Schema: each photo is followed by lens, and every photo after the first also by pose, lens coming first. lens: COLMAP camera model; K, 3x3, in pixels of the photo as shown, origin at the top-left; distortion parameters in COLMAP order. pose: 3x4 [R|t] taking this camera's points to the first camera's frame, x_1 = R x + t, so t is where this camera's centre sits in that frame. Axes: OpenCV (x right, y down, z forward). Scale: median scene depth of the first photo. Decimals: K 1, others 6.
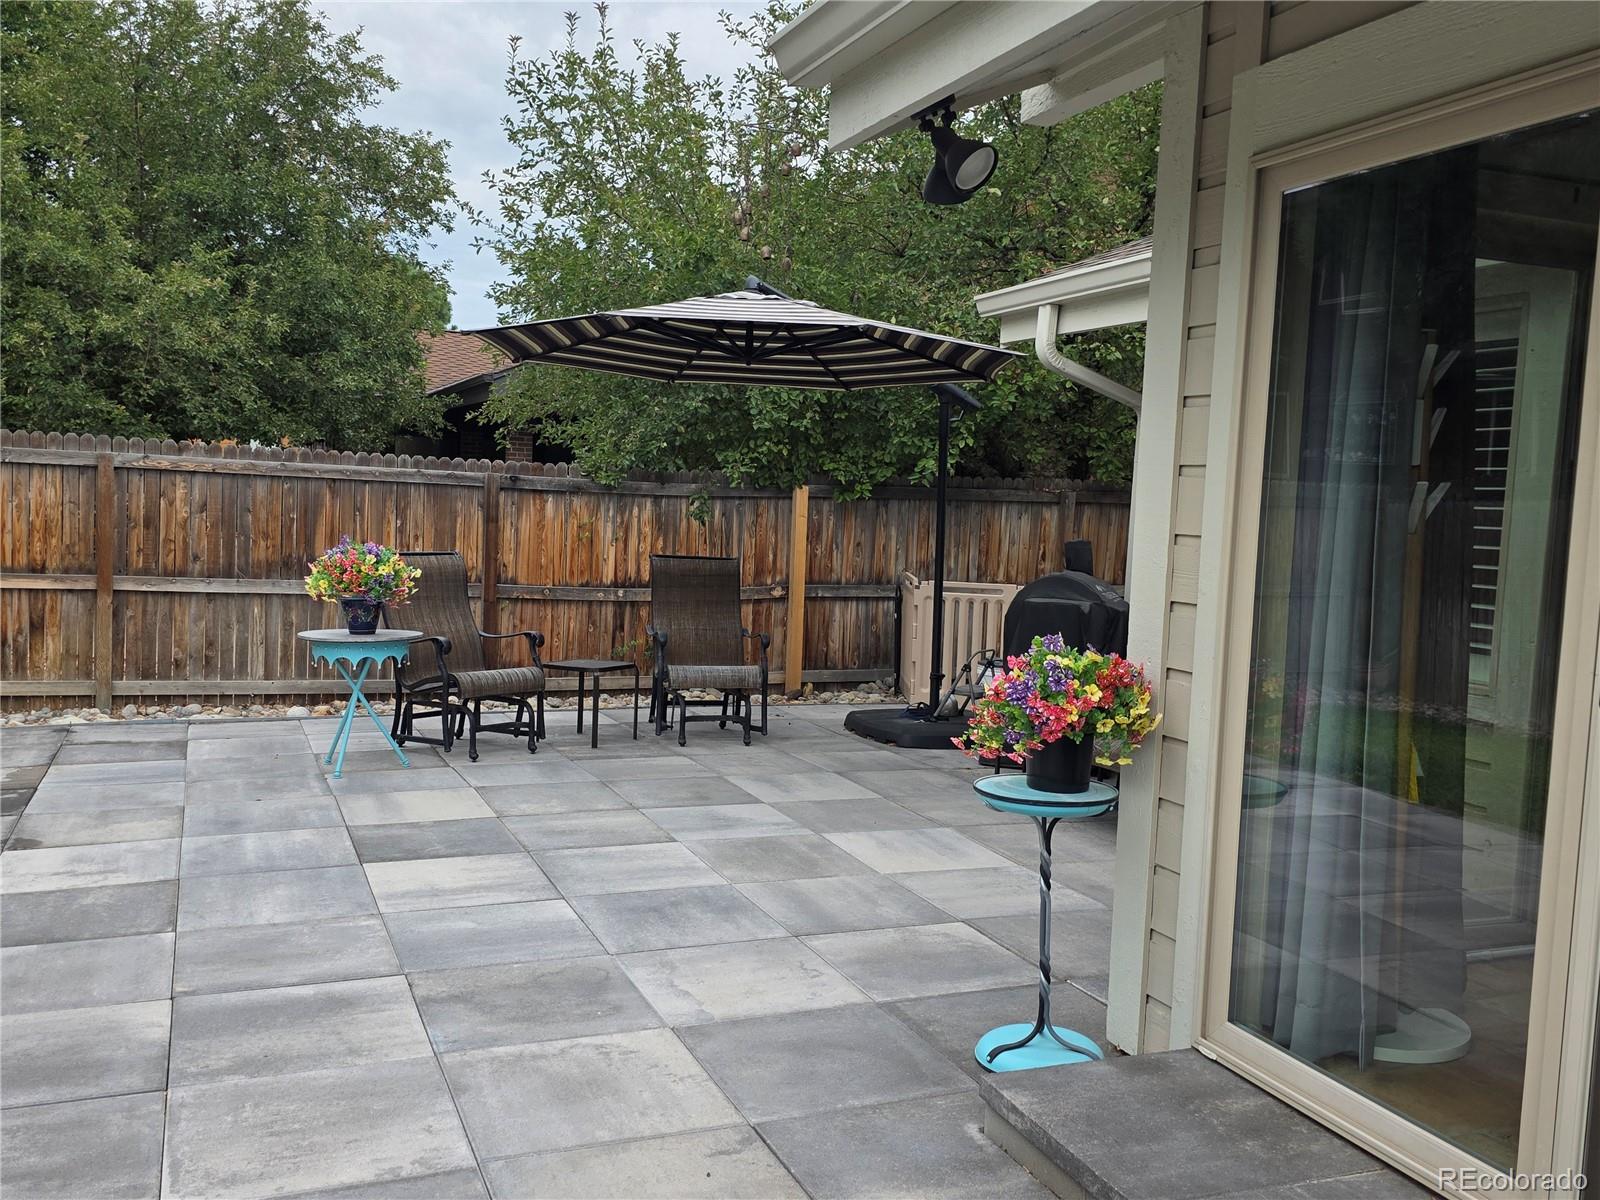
lens RADIAL K [[1424.3, 0, 767.9], [0, 1424.3, 603.3], [0, 0, 1]] dist [0.155929, -0.326685]
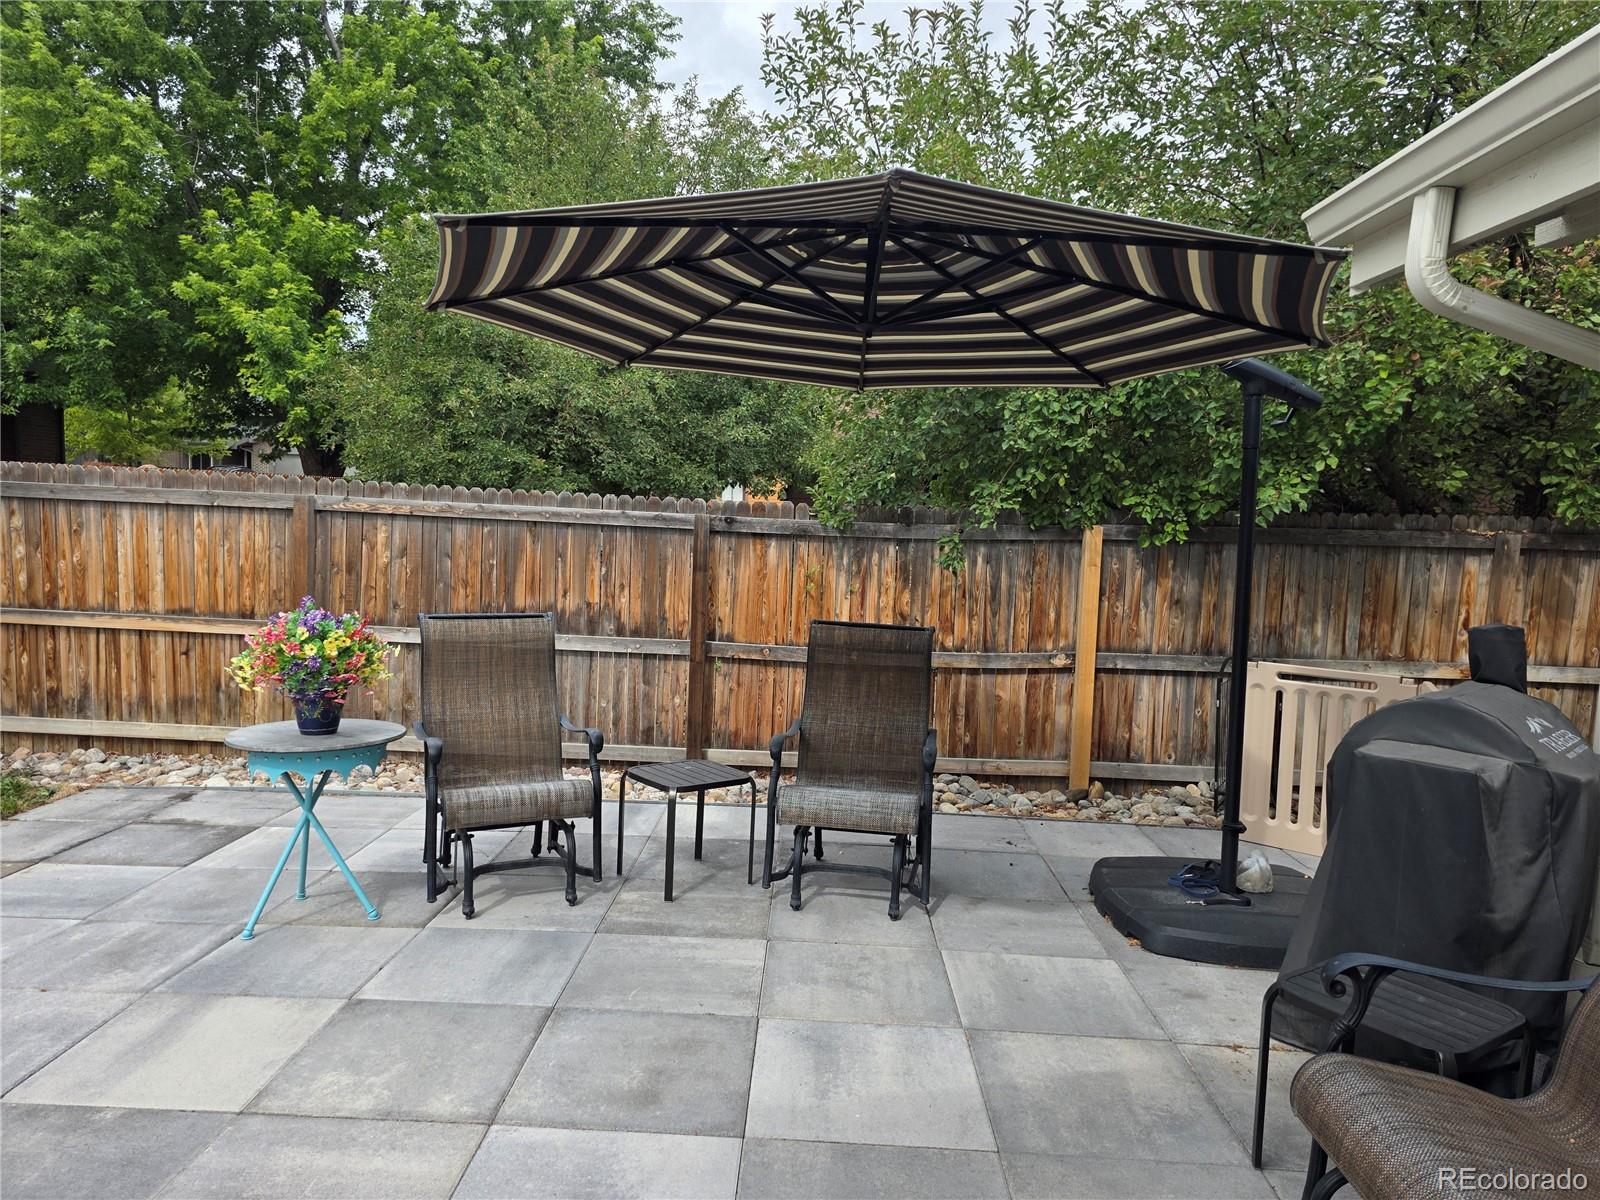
lens RADIAL K [[1076.4, 0, 783.4], [0, 1076.4, 610.8], [0, 0, 1]] dist [0.081575, -0.080537]
pose [[0.919362, 0.028649, -0.392369, 0.106999], [-0.030362, 0.999537, 0.001842, -0.034274], [0.392240, 0.010220, 0.919806, 0.412275]]
